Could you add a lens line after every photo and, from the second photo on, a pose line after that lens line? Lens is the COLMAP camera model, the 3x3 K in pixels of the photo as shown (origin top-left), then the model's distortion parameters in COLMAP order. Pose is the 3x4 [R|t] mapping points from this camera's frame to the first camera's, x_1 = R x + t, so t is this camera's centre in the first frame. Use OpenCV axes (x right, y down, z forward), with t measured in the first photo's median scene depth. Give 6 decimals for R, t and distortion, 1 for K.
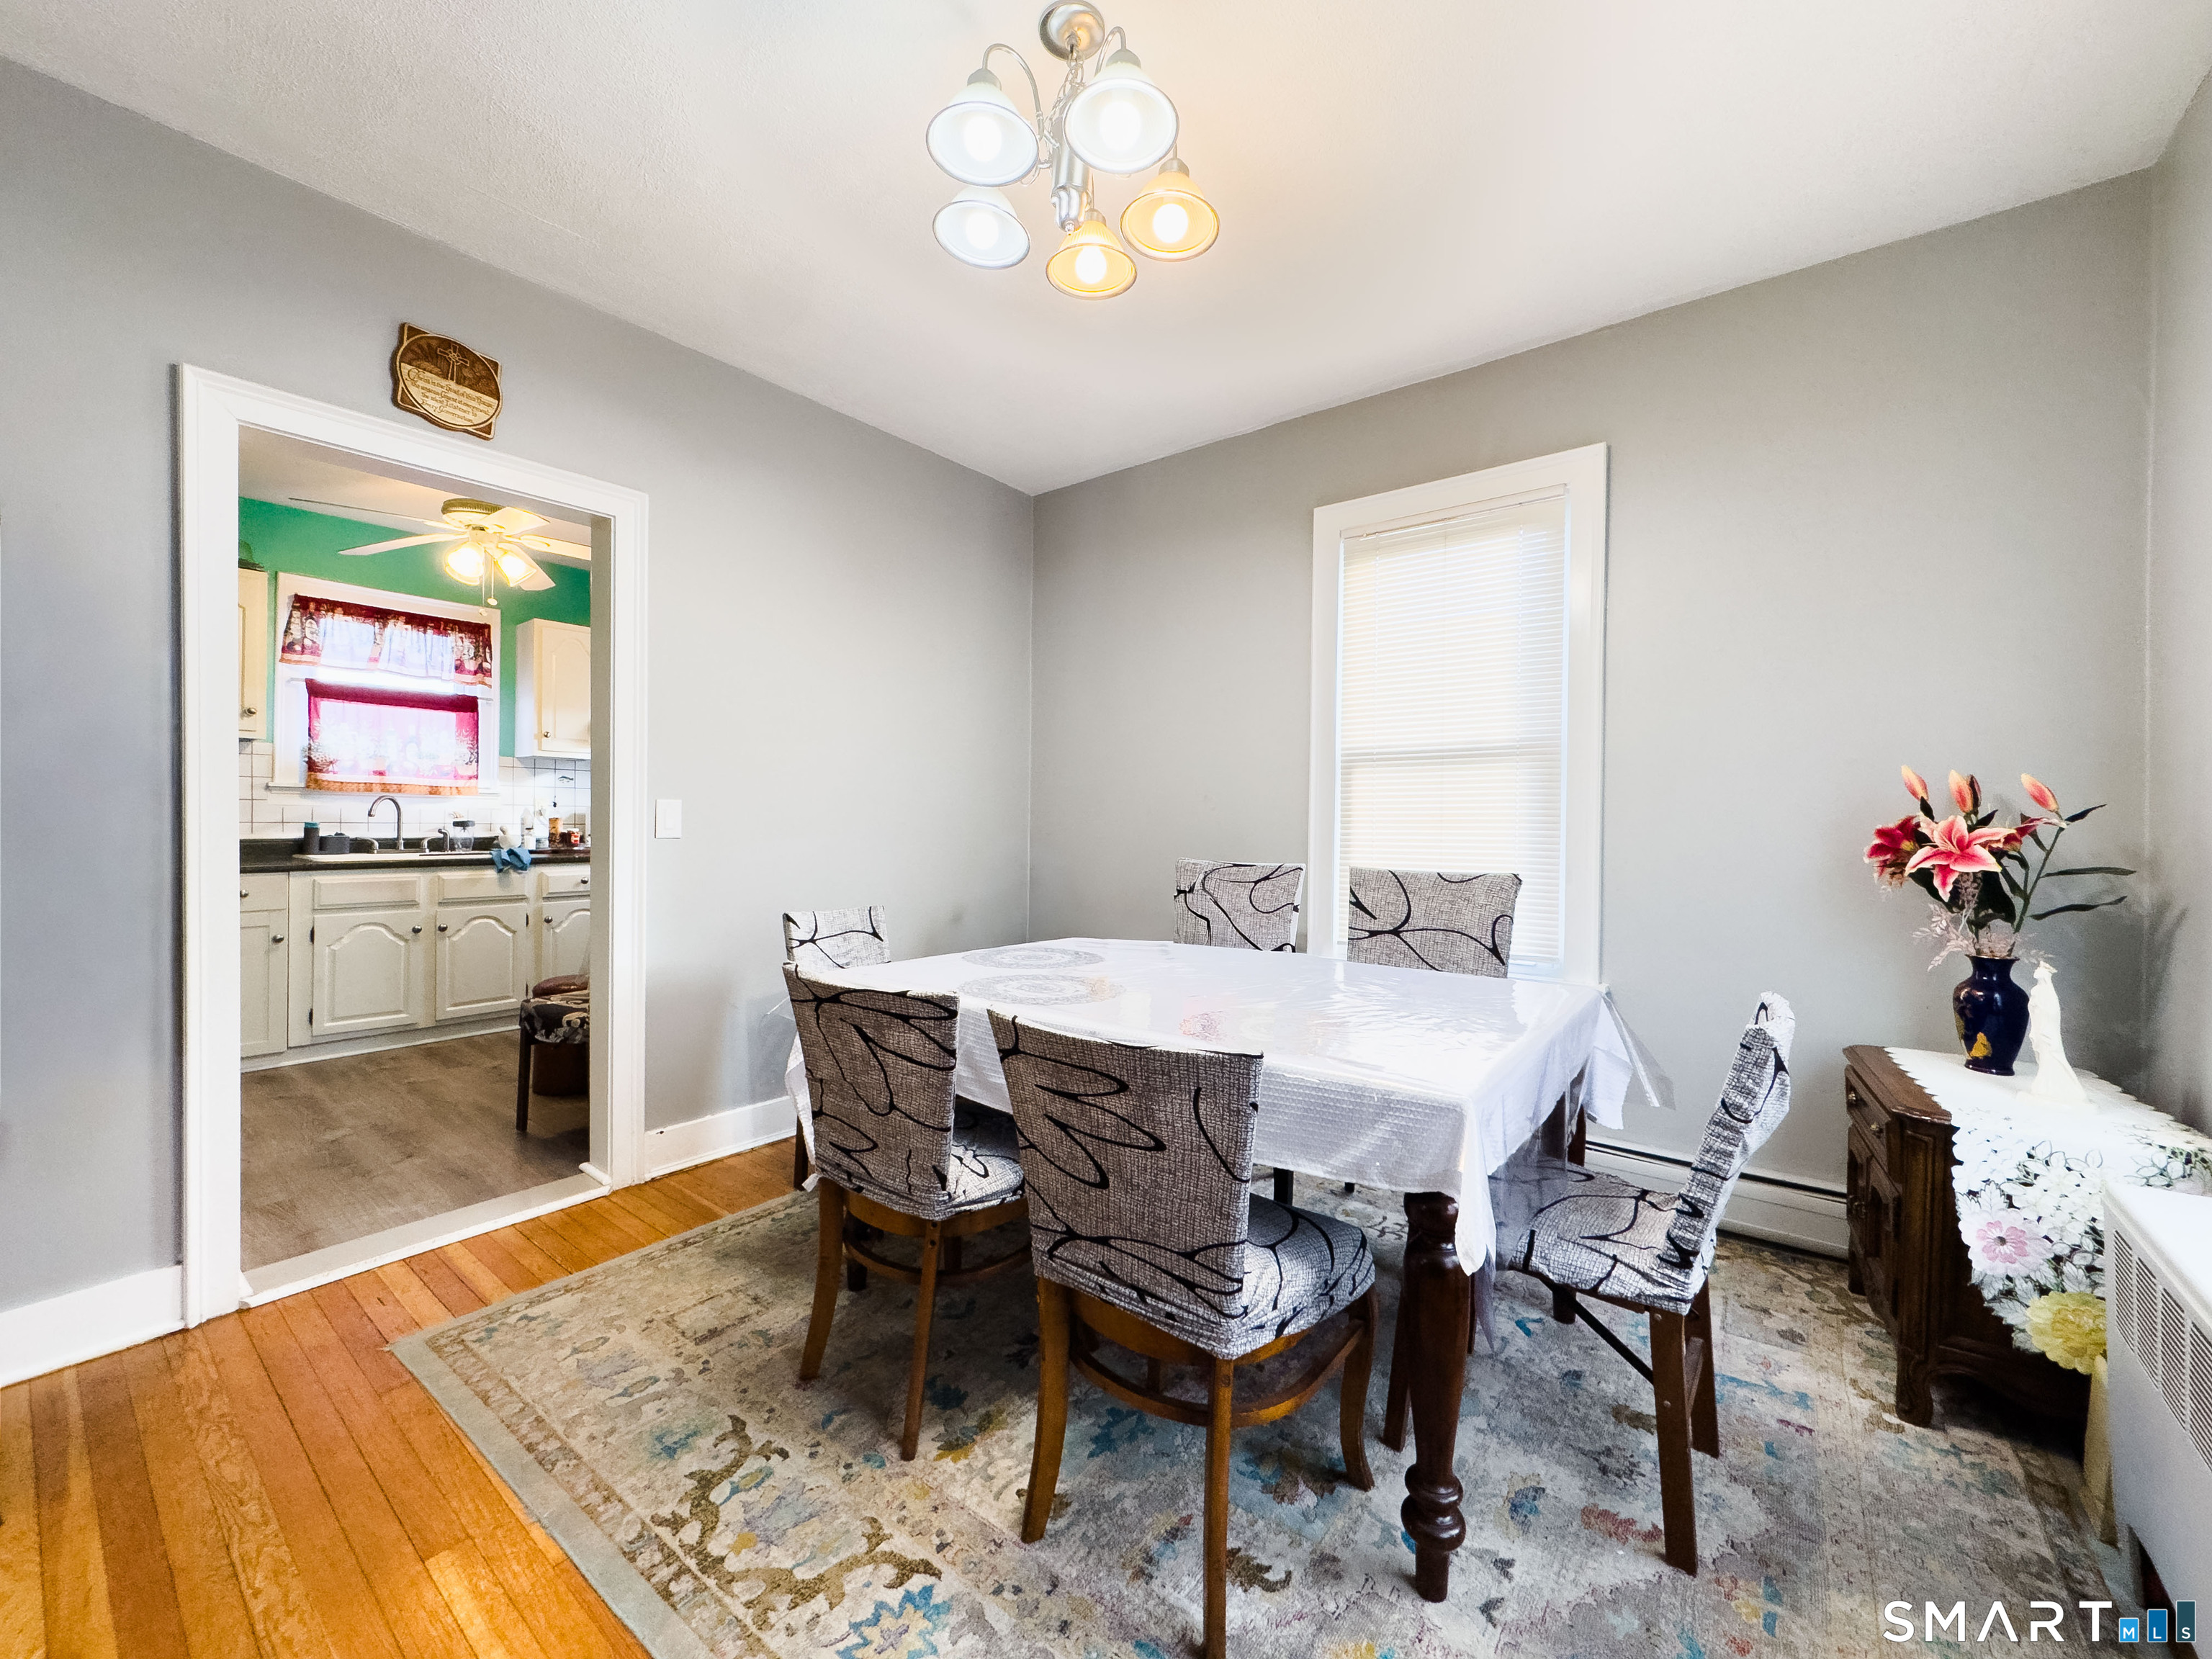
lens RADIAL K [[877.8, 0, 1109.2], [0, 877.8, 824.2], [0, 0, 1]] dist [0.000736, -0.000271]
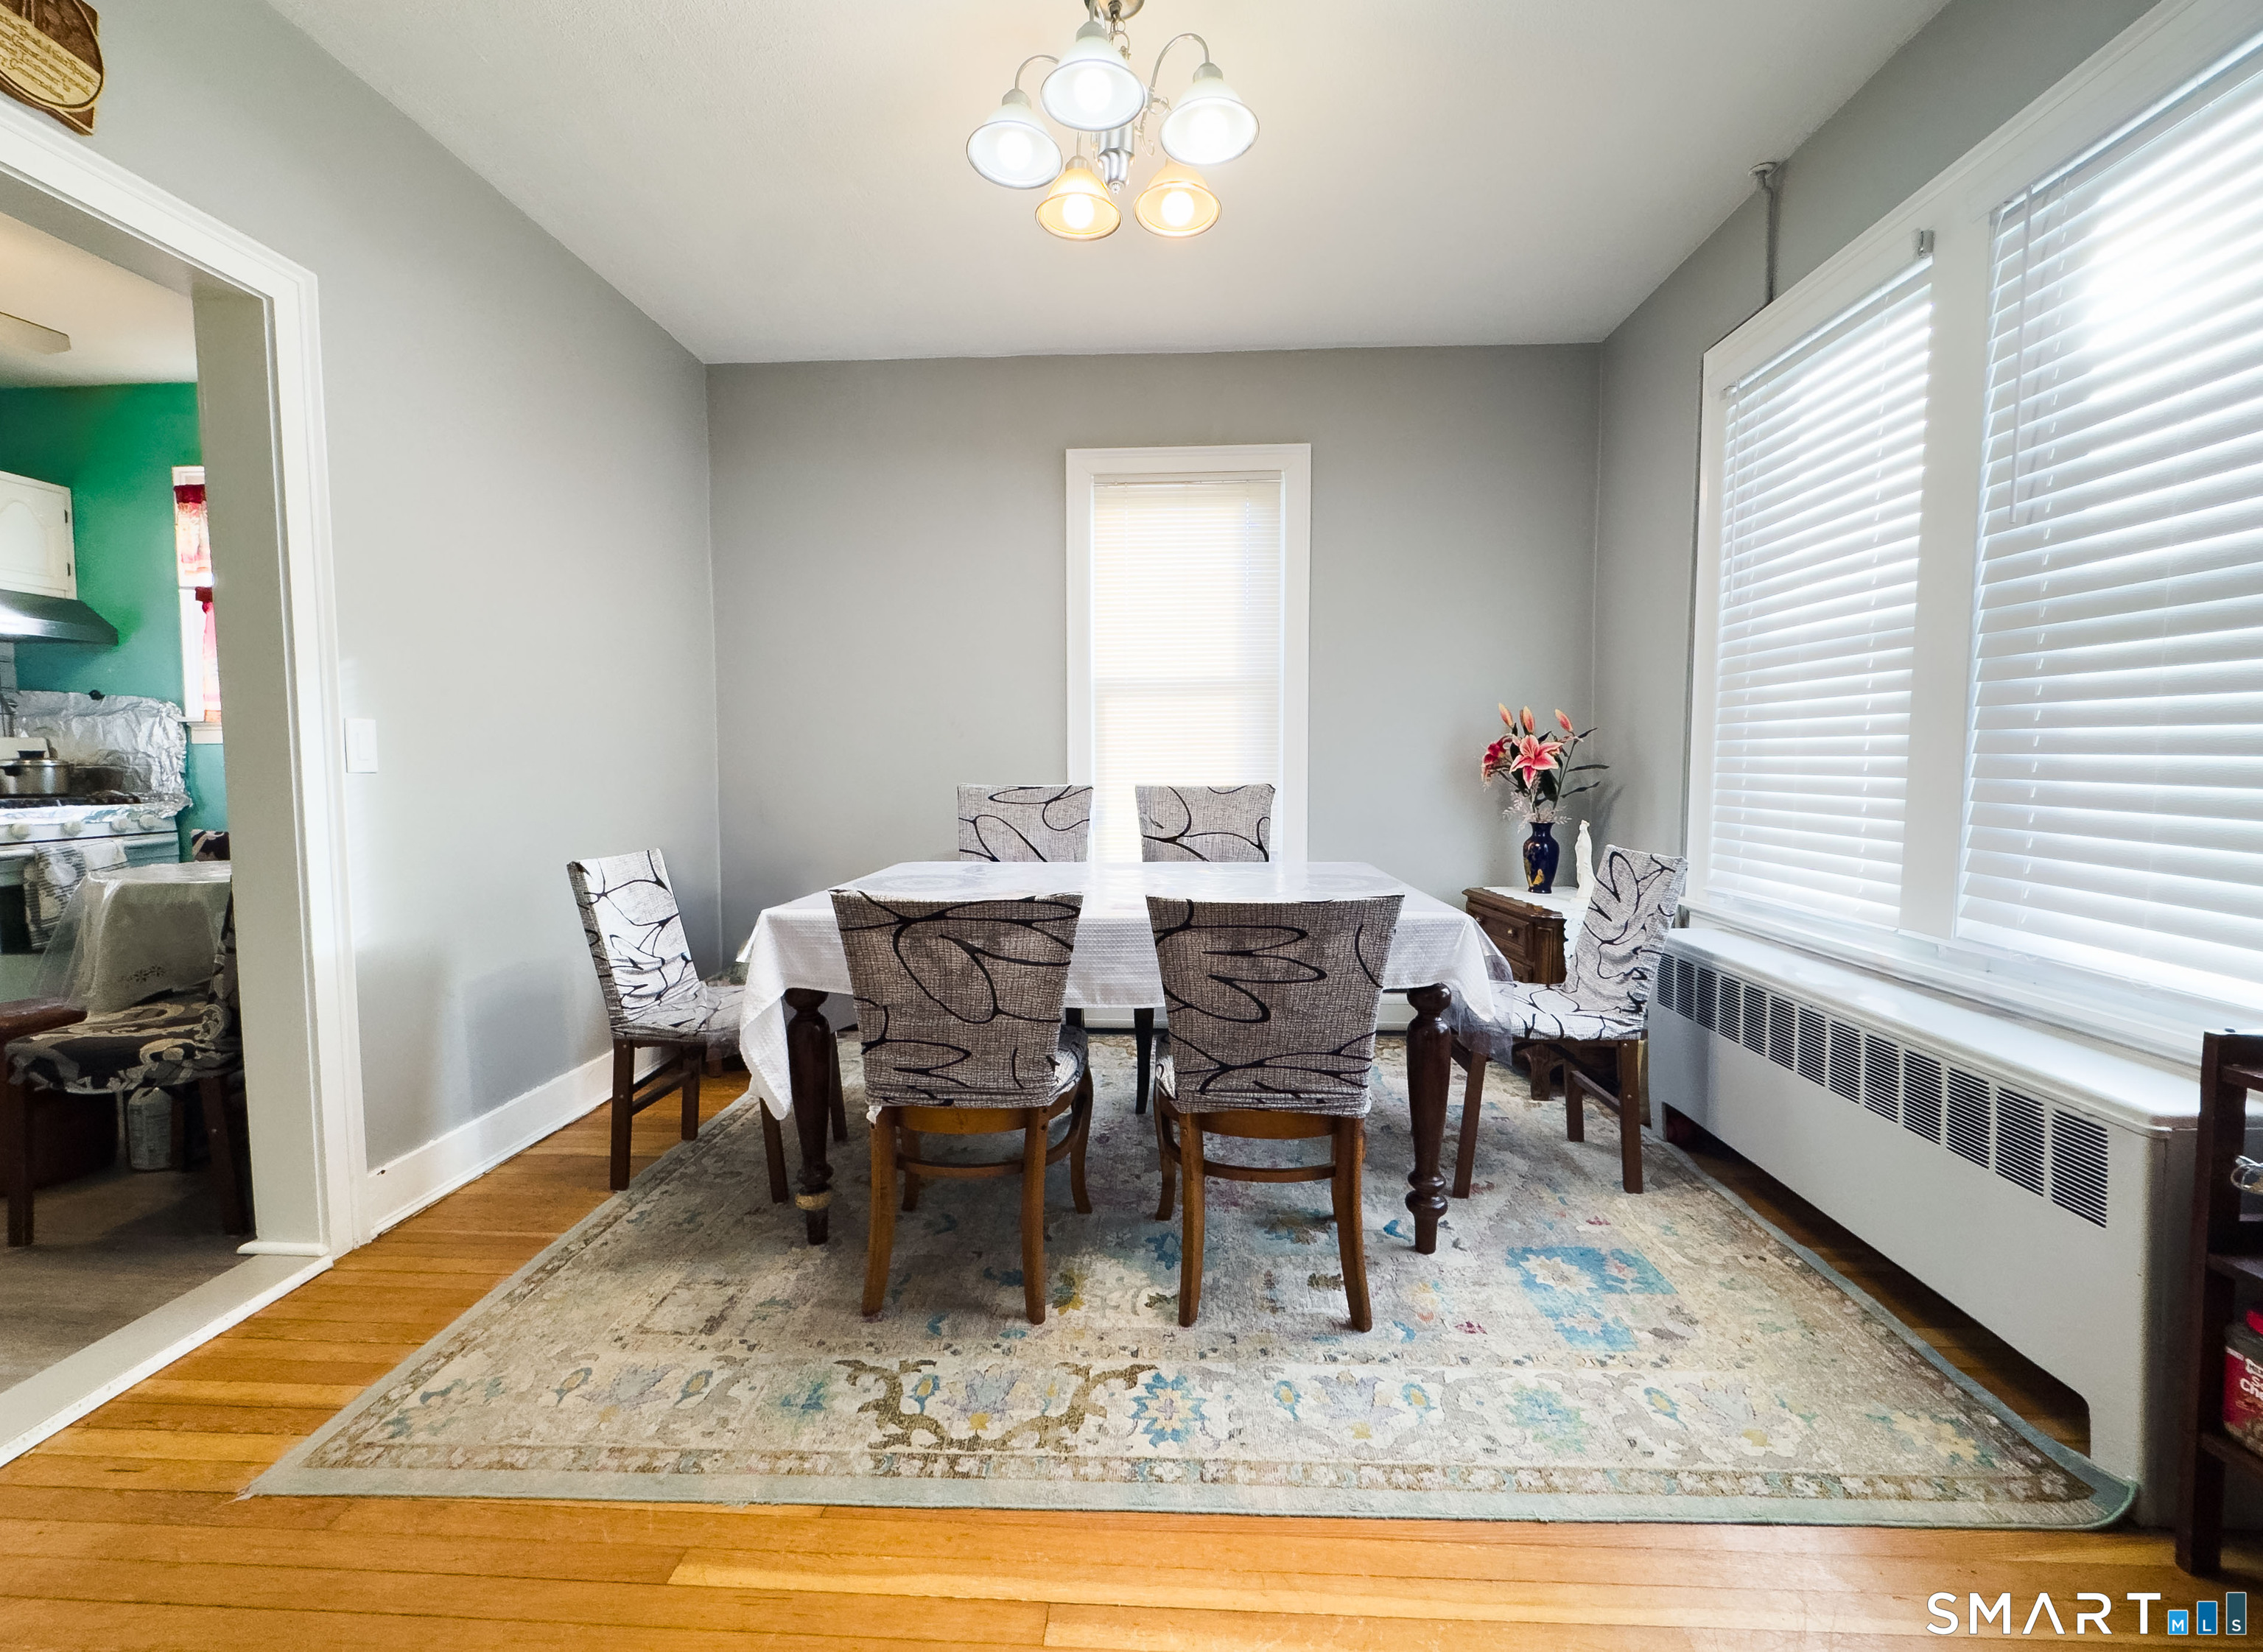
lens RADIAL K [[956.4, 0, 1133.0], [0, 956.4, 816.5], [0, 0, 1]] dist [0.000659, 0.000563]
pose [[0.817150, -0.048060, 0.574418, -0.728587], [0.015069, 0.997959, 0.062060, 0.021575], [-0.576228, -0.042057, 0.816206, -0.009838]]
